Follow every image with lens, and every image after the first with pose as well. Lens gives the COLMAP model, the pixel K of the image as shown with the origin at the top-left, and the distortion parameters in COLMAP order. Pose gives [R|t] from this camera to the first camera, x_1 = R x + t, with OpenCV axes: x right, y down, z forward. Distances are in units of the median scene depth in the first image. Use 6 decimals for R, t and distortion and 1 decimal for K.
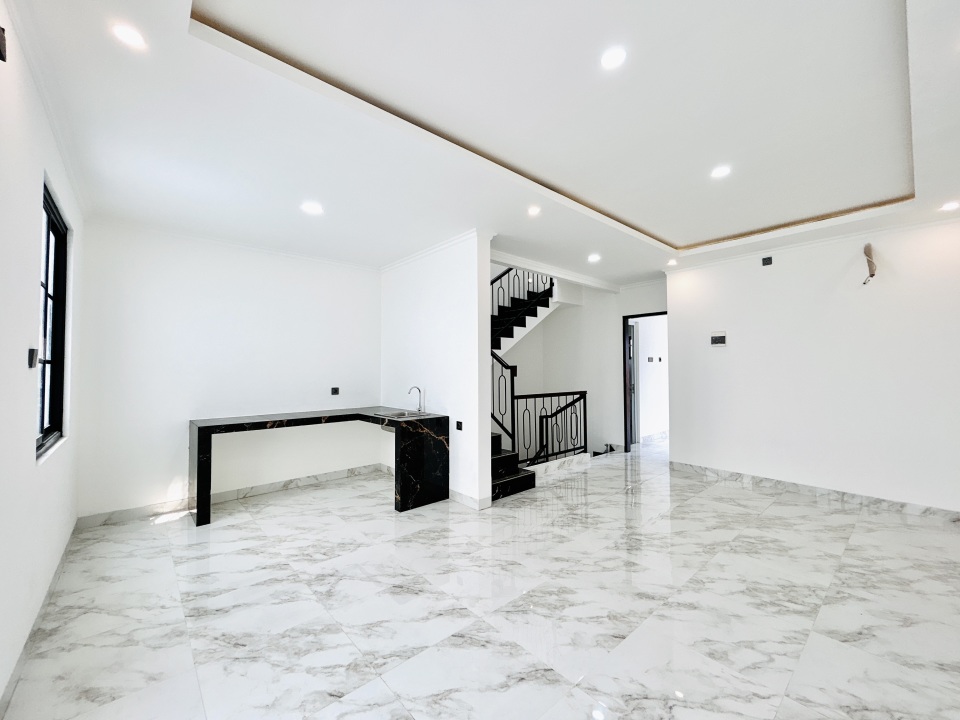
lens RADIAL K [[391.2, 0, 499.0], [0, 391.2, 351.5], [0, 0, 1]] dist [-0.001968, 0.001564]
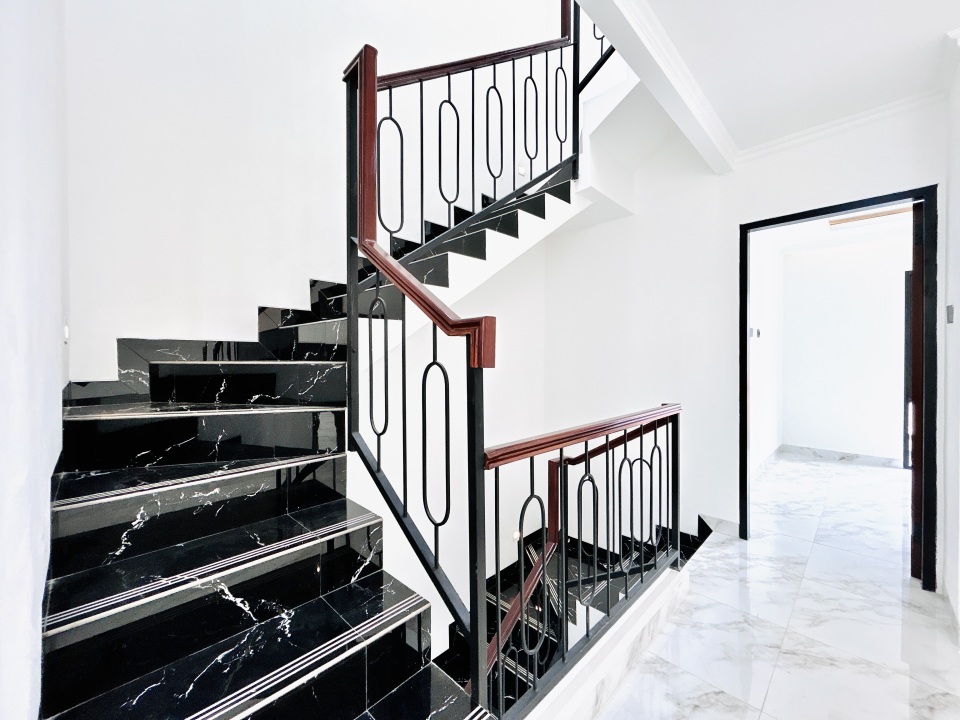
lens RADIAL K [[391.2, 0, 485.1], [0, 391.2, 357.6], [0, 0, 1]] dist [-0.001968, 0.001564]
pose [[0.999695, 0.003499, 0.024436, 0.043738], [-0.004801, 0.998561, 0.053422, 0.058289], [-0.024214, -0.053523, 0.998273, 0.983729]]
